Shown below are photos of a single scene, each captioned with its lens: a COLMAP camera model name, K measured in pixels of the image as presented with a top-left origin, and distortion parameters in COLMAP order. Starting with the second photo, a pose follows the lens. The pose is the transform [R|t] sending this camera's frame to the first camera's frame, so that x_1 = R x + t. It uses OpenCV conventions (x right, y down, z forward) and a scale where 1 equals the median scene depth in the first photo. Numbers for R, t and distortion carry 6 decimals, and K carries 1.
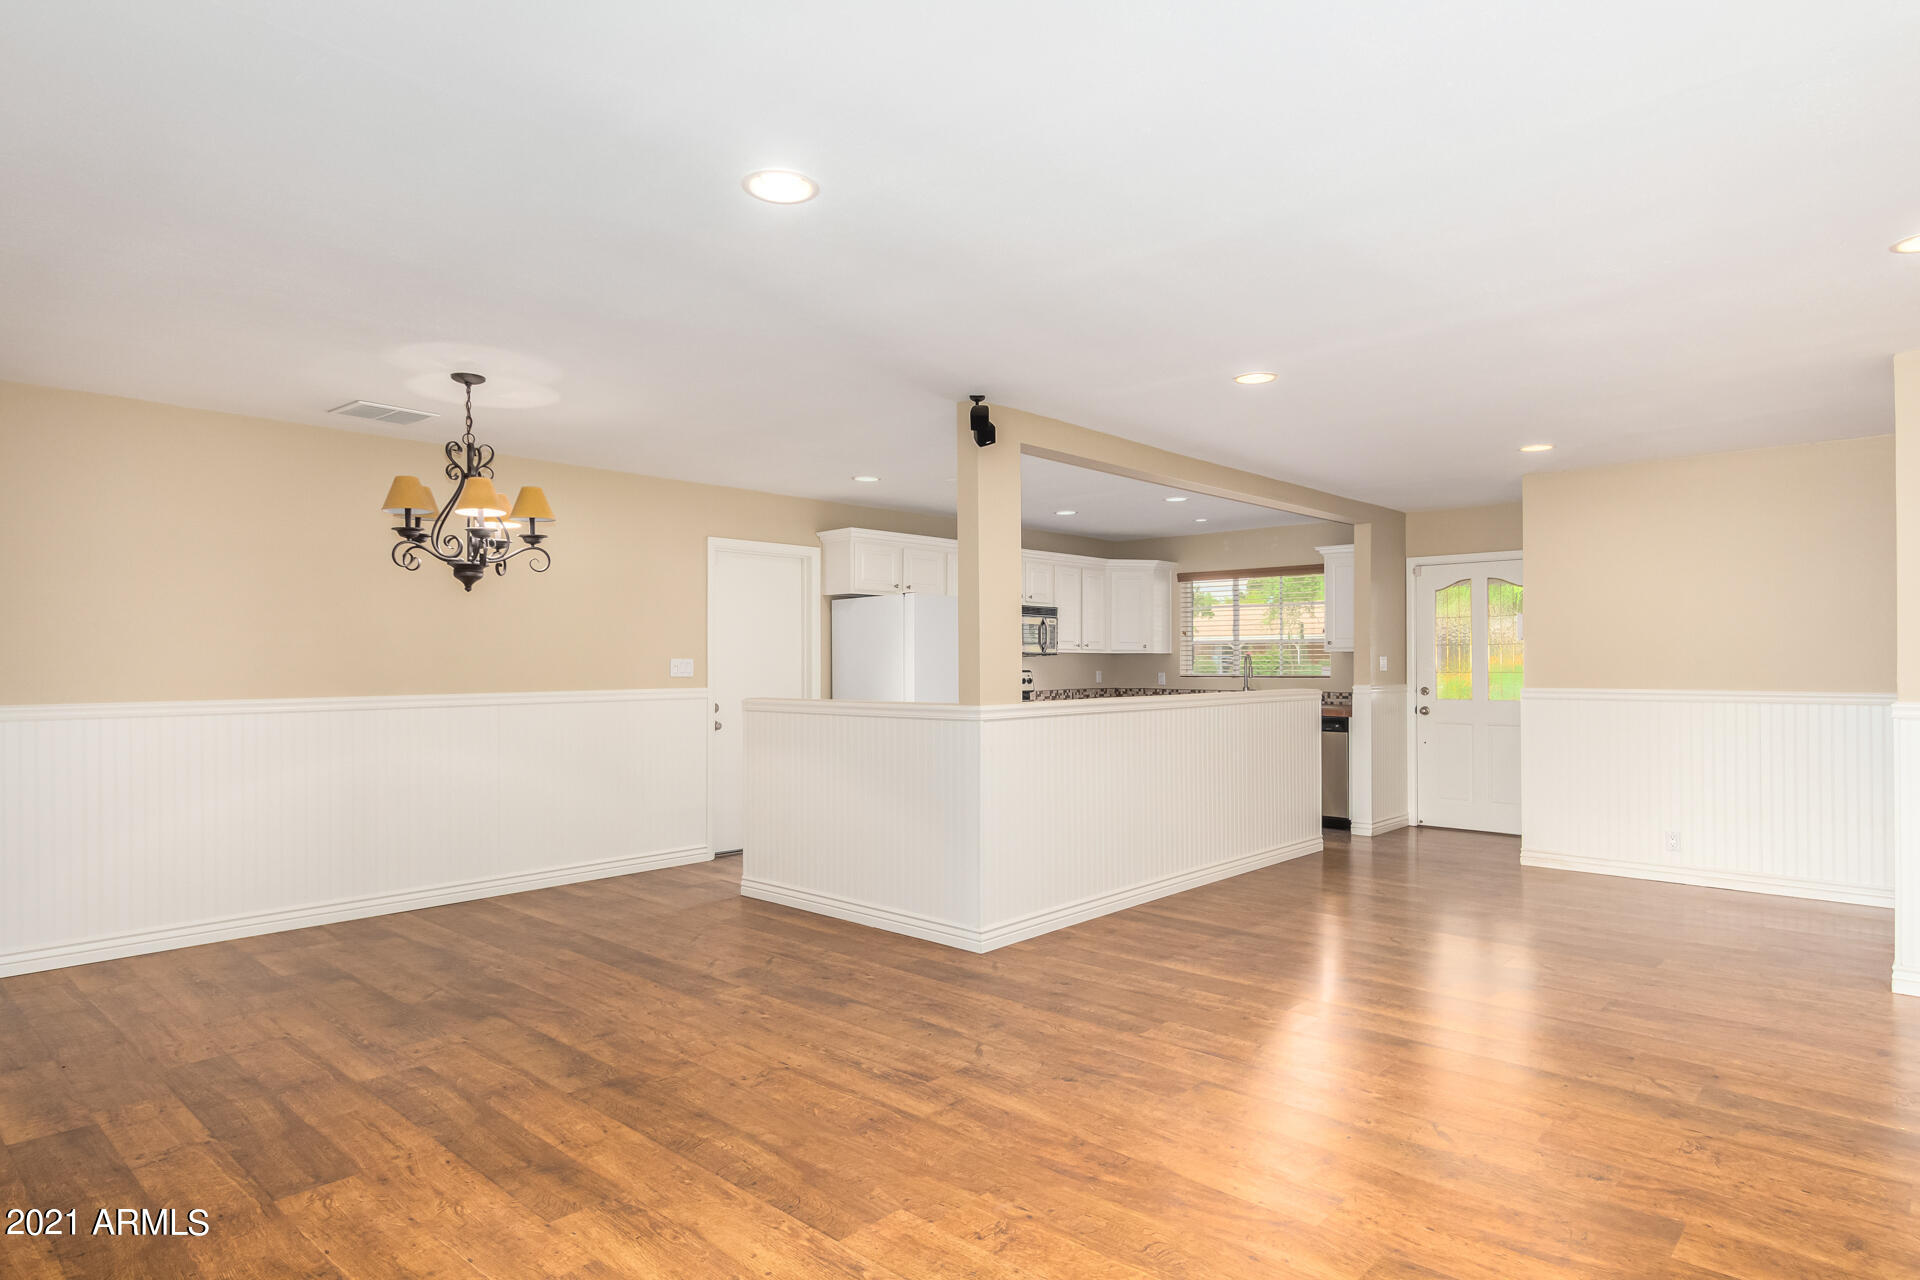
lens RADIAL K [[1120.1, 0, 917.7], [0, 1120.1, 662.7], [0, 0, 1]] dist [0.005944, -0.001355]
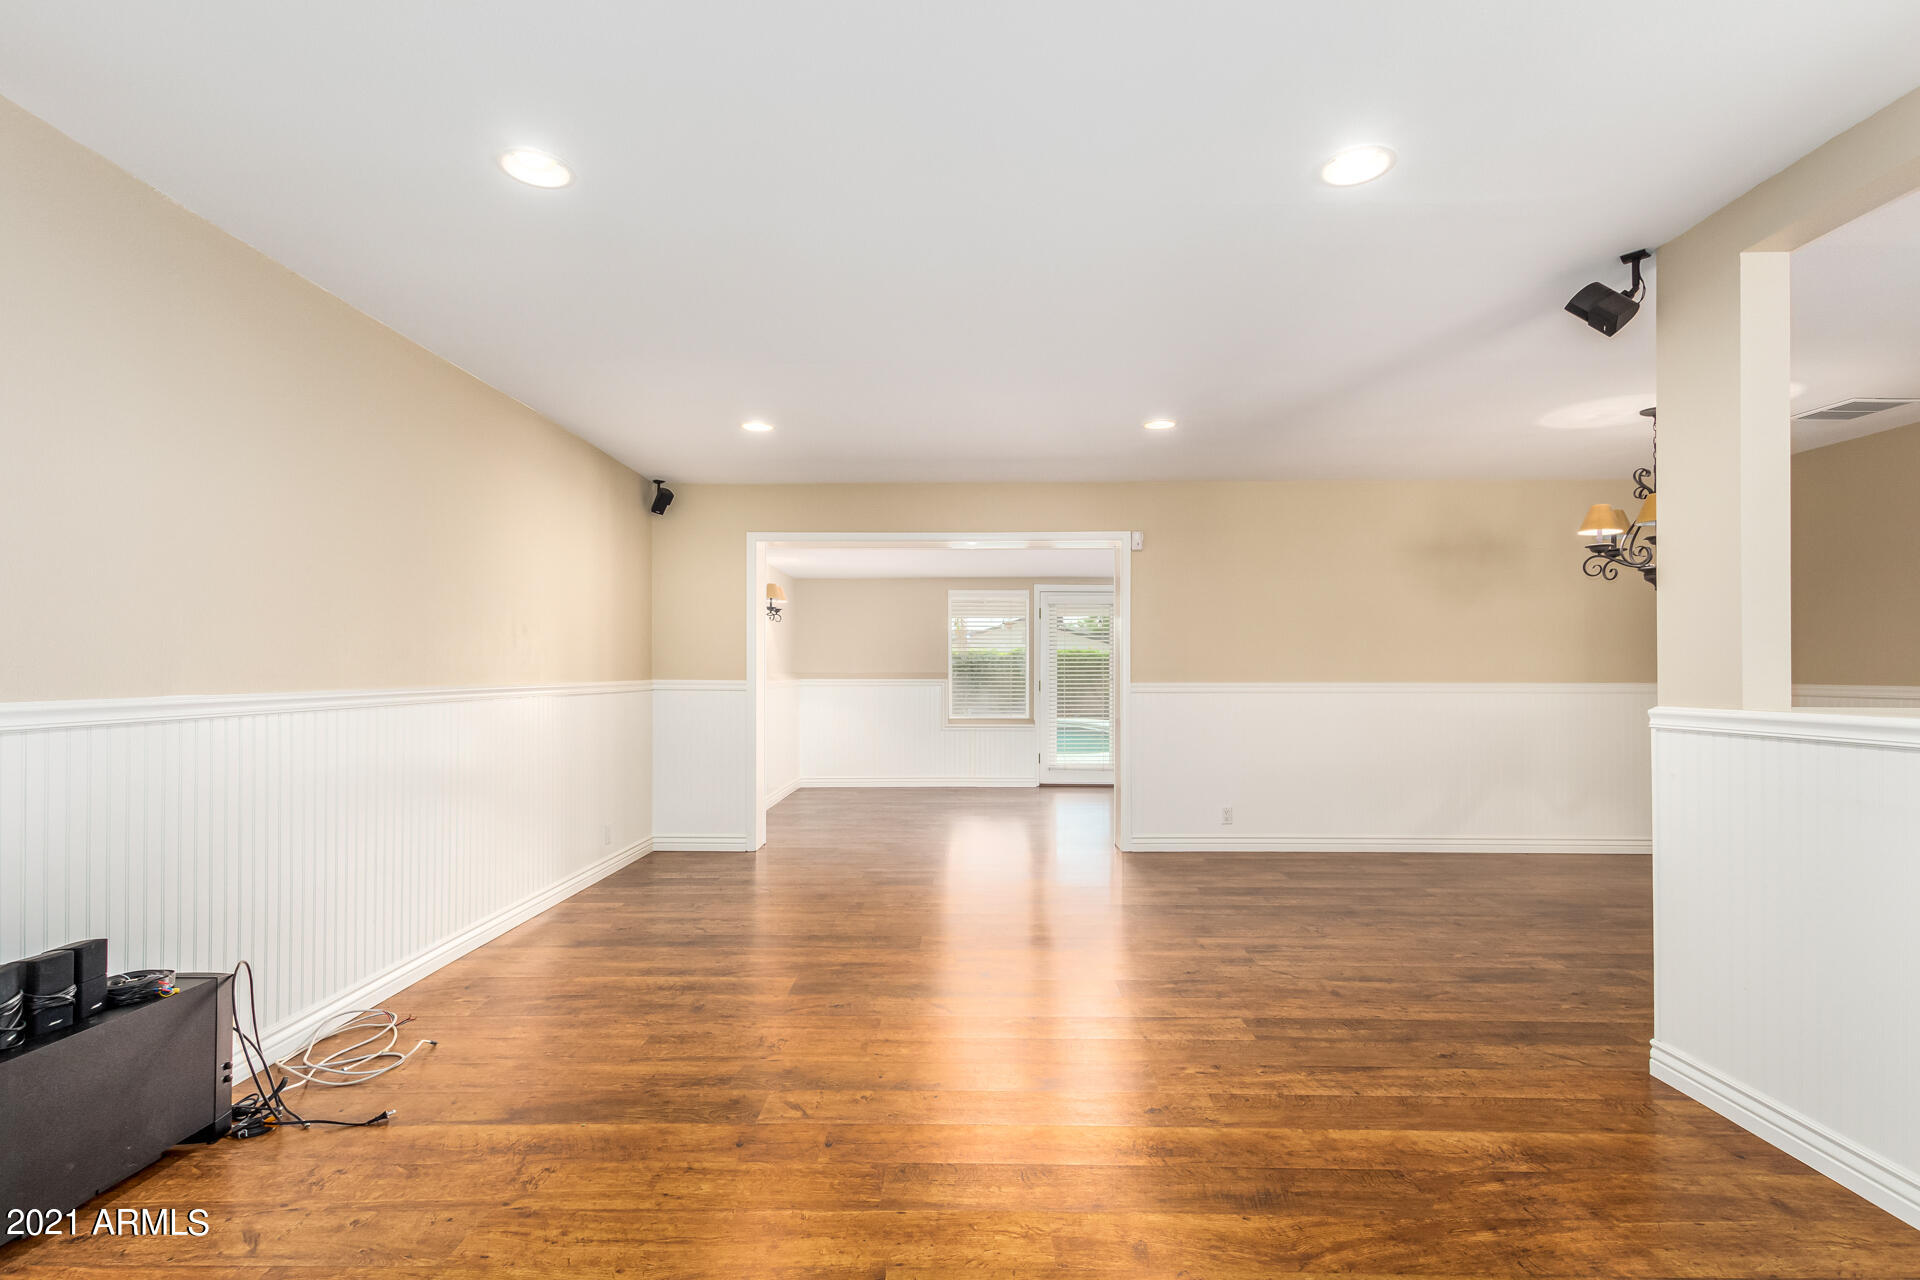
lens RADIAL K [[919.6, 0, 960.0], [0, 919.6, 640.0], [0, 0, 1]] dist [-0.001103, -0.000250]
pose [[-0.733690, -0.017548, -0.679258, 0.723826], [0.002065, 0.999604, -0.028054, 0.013454], [0.679482, -0.021985, -0.733363, 1.104258]]
